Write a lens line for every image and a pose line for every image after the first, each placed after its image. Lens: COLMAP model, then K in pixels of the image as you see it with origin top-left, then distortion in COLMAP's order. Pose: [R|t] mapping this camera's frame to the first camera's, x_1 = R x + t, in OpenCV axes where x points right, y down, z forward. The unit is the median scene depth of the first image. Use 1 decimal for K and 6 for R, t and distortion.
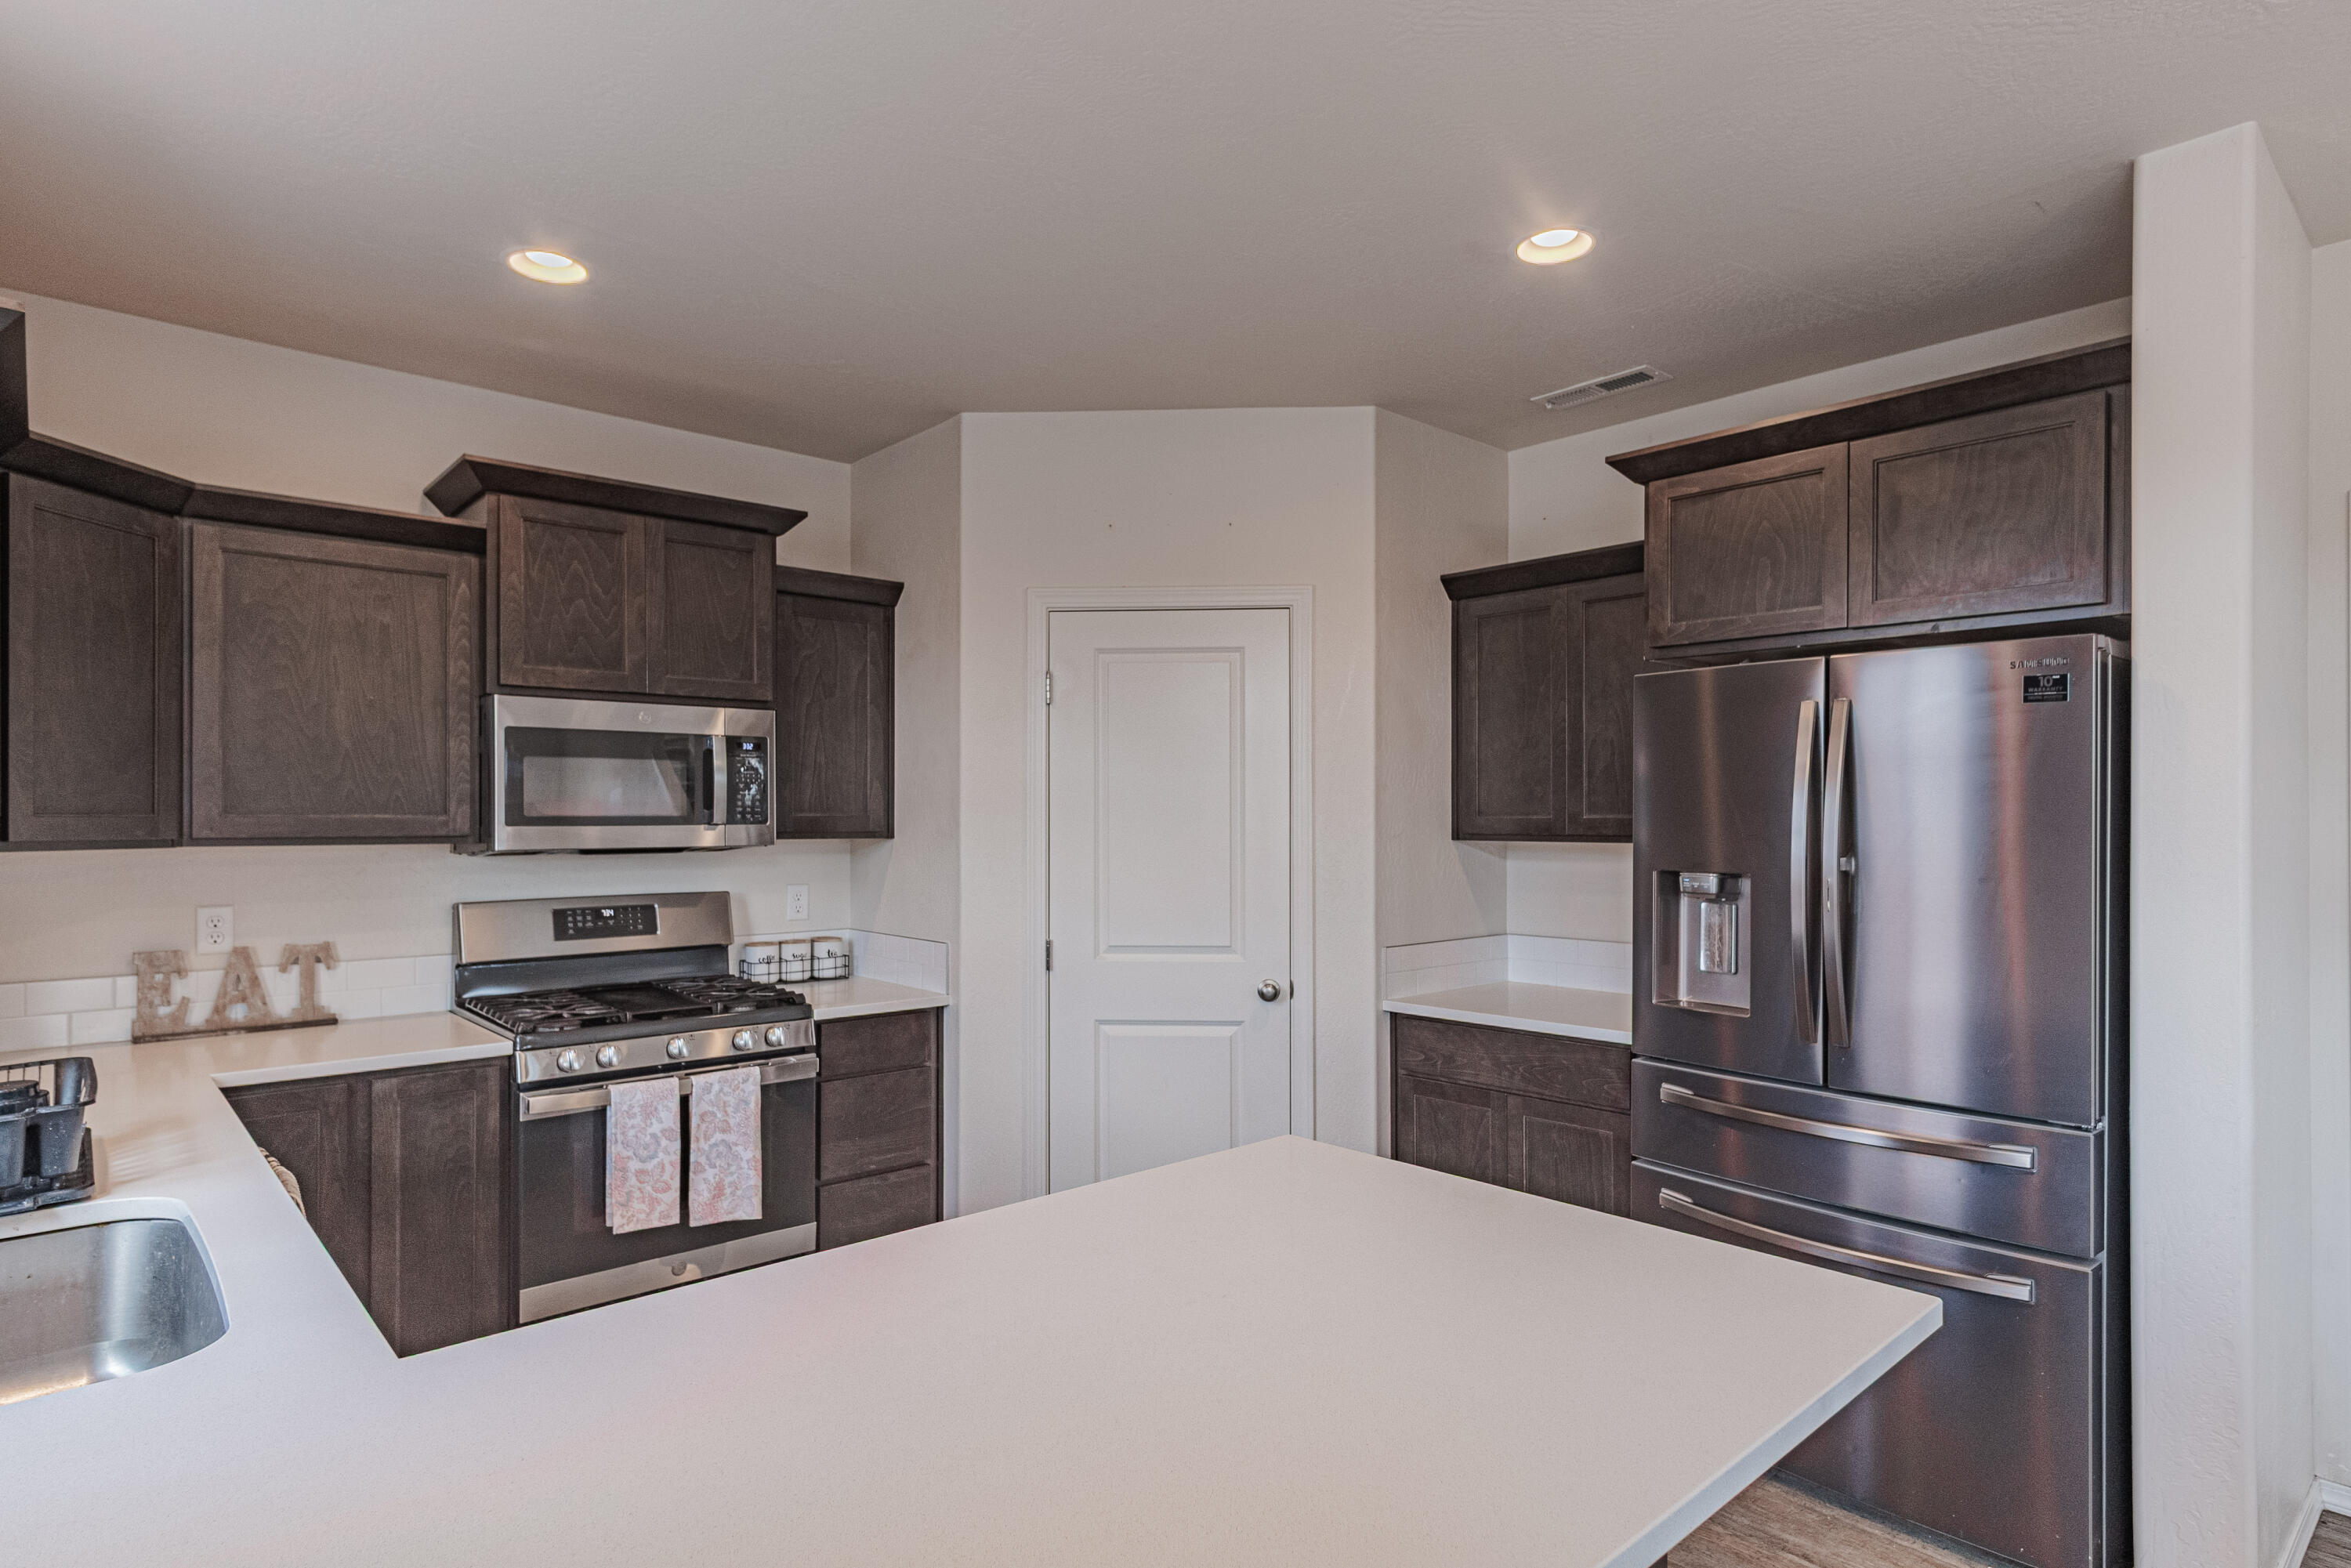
lens RADIAL K [[1261.9, 0, 1179.5], [0, 1261.9, 815.0], [0, 0, 1]] dist [-0.003953, 0.015199]
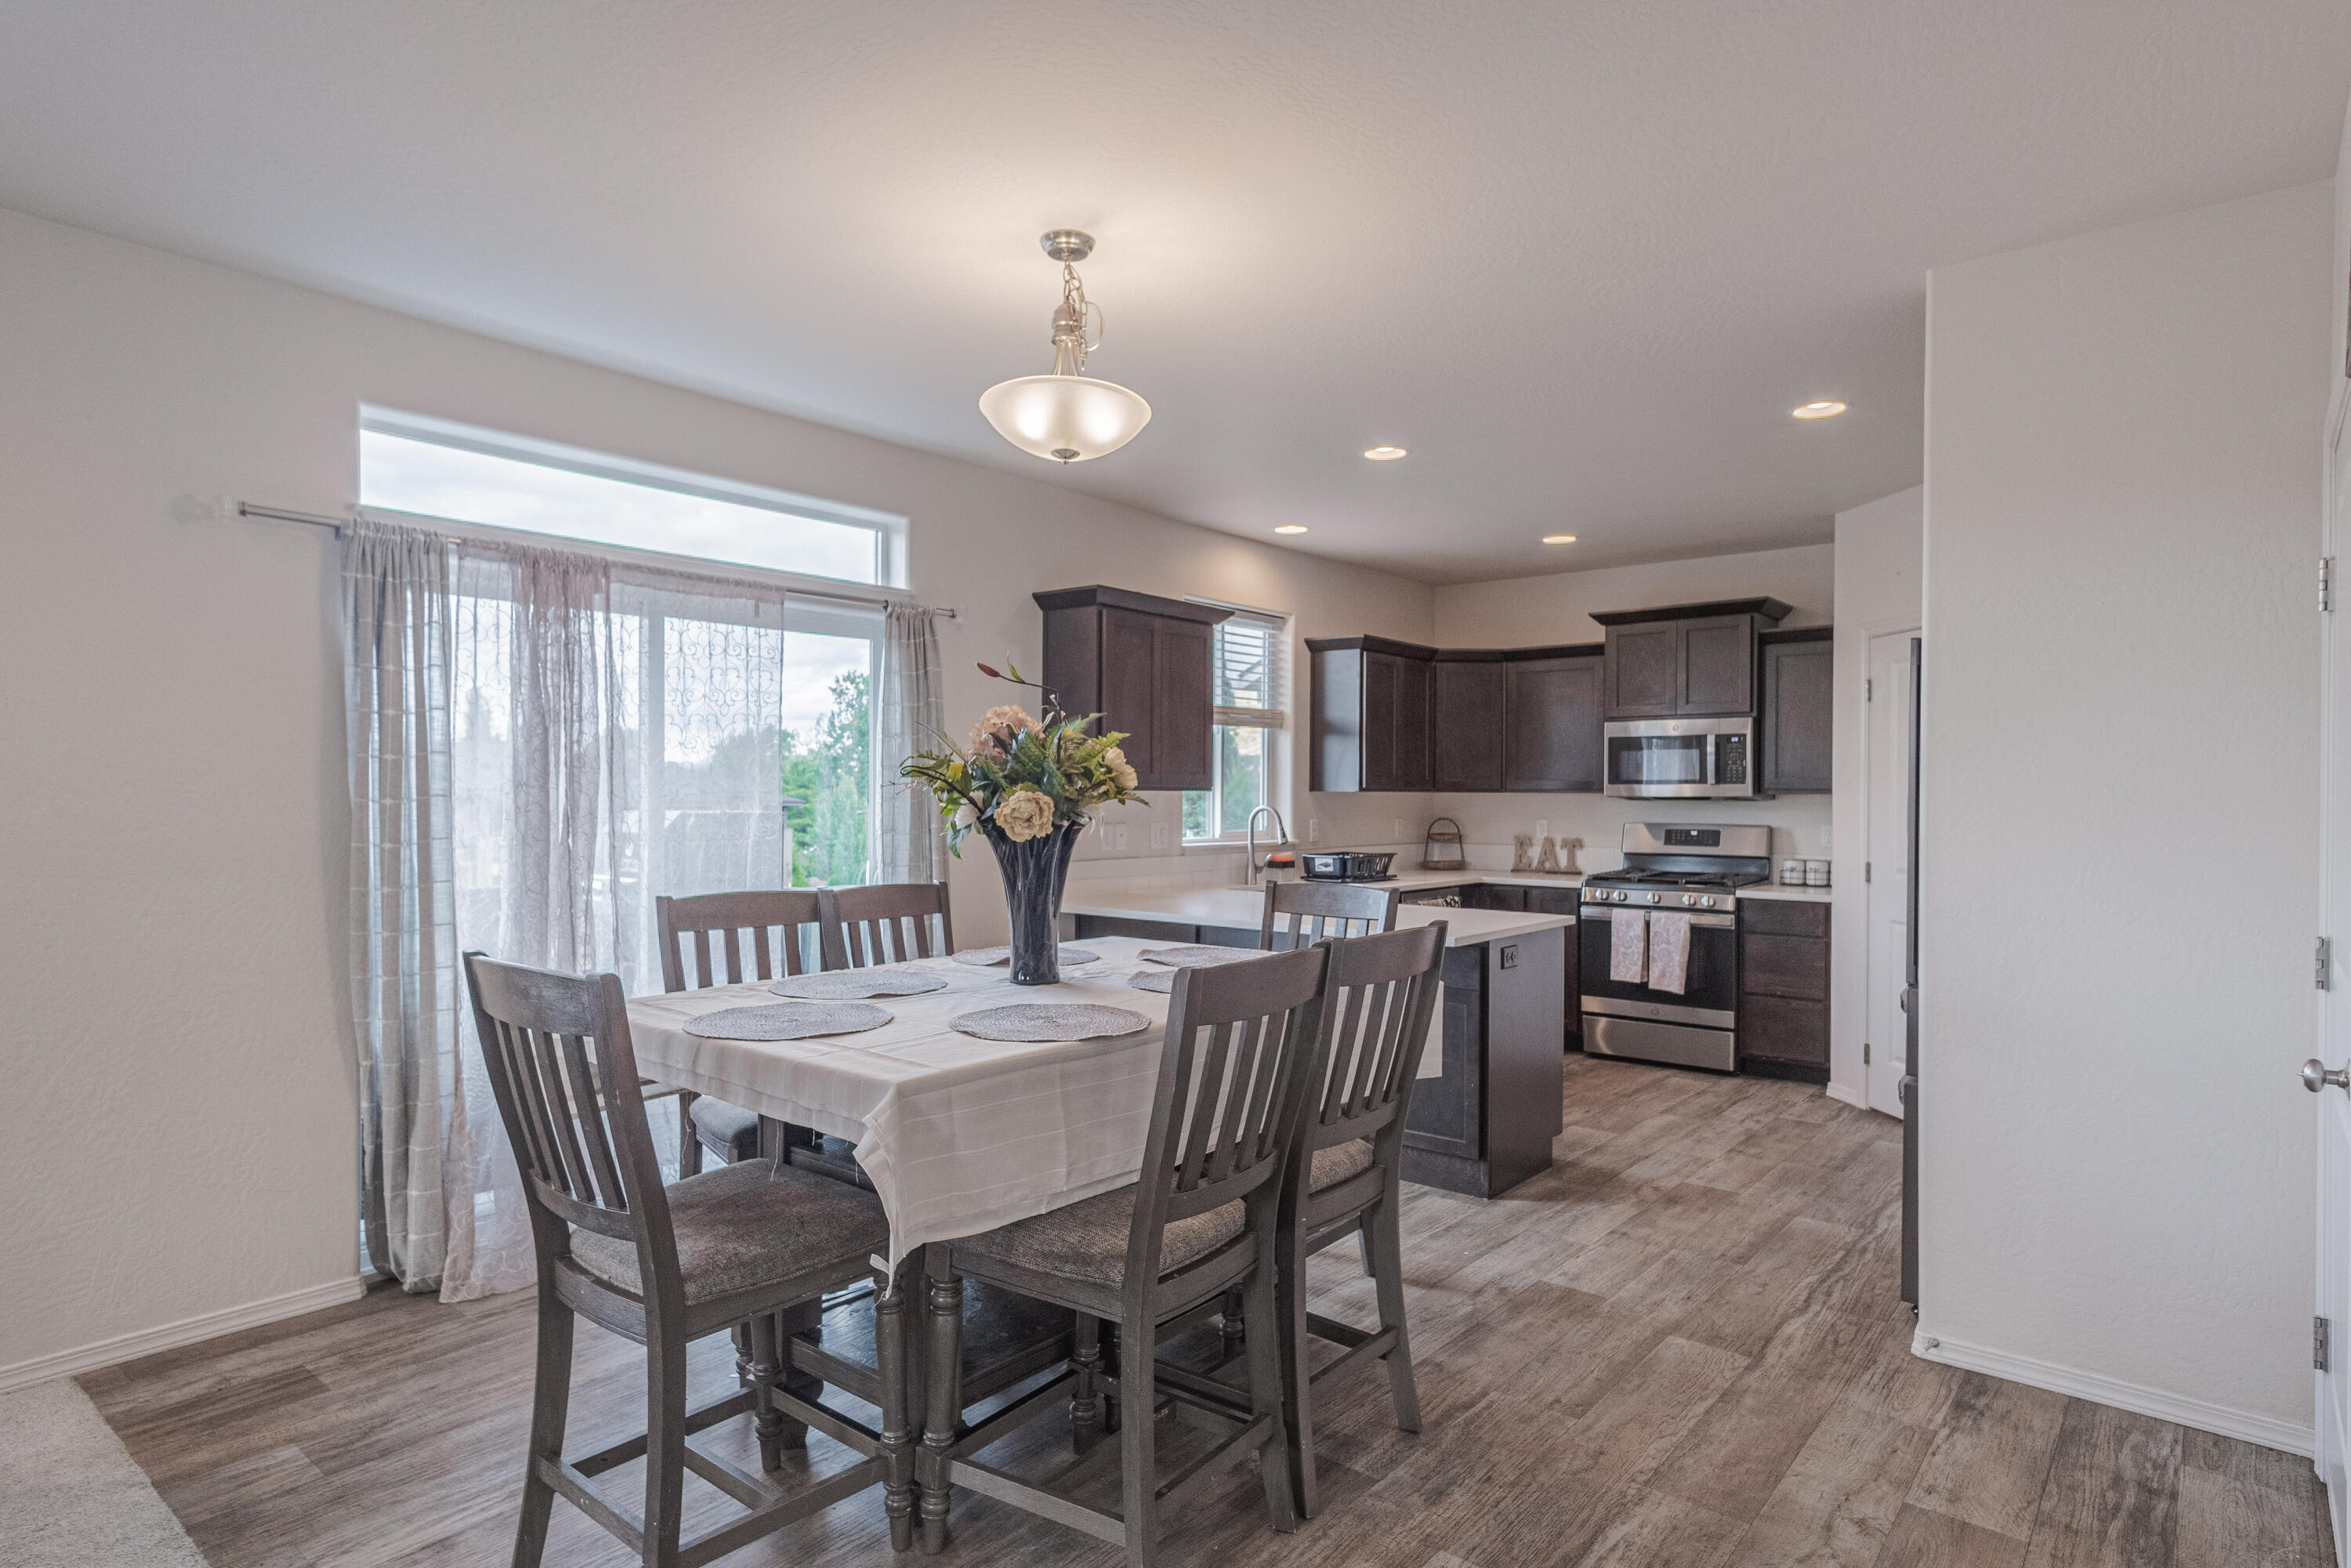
lens RADIAL K [[1283.5, 0, 1179.6], [0, 1283.5, 792.4], [0, 0, 1]] dist [0.002348, 0.027528]
pose [[0.140232, 0.000309, -0.990119, 1.452262], [-0.004325, 0.999991, -0.000301, 0.024937], [0.990109, 0.004324, 0.140232, -0.004498]]
